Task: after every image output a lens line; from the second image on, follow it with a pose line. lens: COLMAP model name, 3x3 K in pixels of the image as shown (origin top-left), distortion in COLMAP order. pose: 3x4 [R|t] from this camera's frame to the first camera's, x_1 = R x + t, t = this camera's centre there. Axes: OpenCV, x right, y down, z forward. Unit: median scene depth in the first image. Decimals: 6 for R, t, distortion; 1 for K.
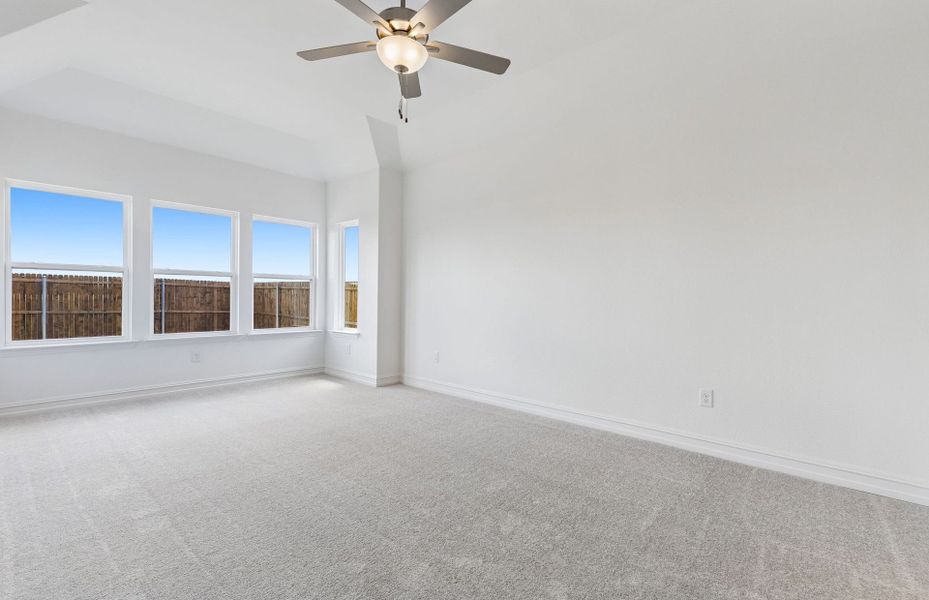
lens RADIAL K [[402.4, 0, 464.5], [0, 402.4, 300.0], [0, 0, 1]] dist [-0.000084, -0.000024]
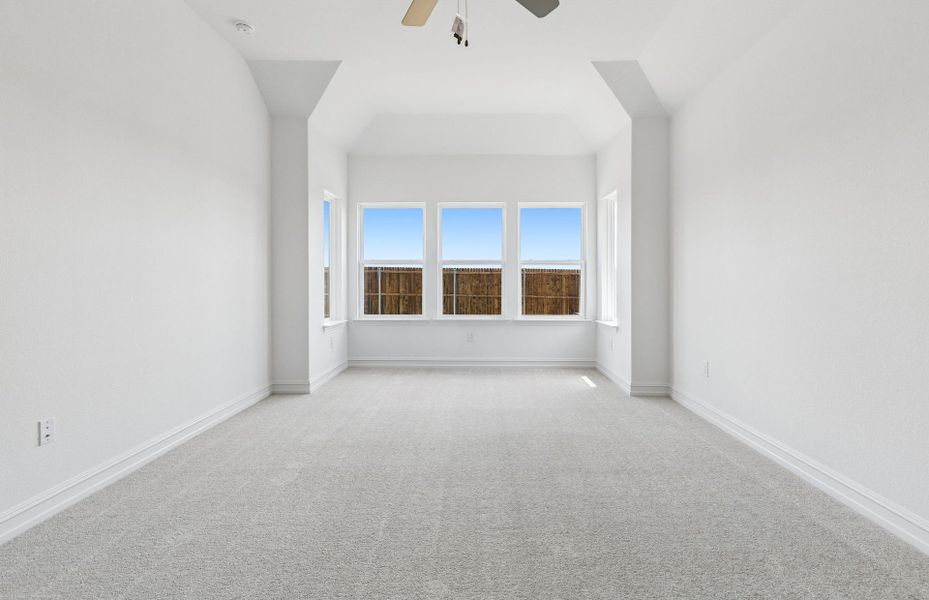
lens RADIAL K [[417.3, 0, 493.1], [0, 417.3, 281.6], [0, 0, 1]] dist [0.002035, 0.000130]
pose [[0.678970, -0.006804, -0.734135, 0.194935], [-0.003156, 0.999921, -0.012186, 0.001221], [0.734159, 0.010590, 0.678895, 0.223187]]
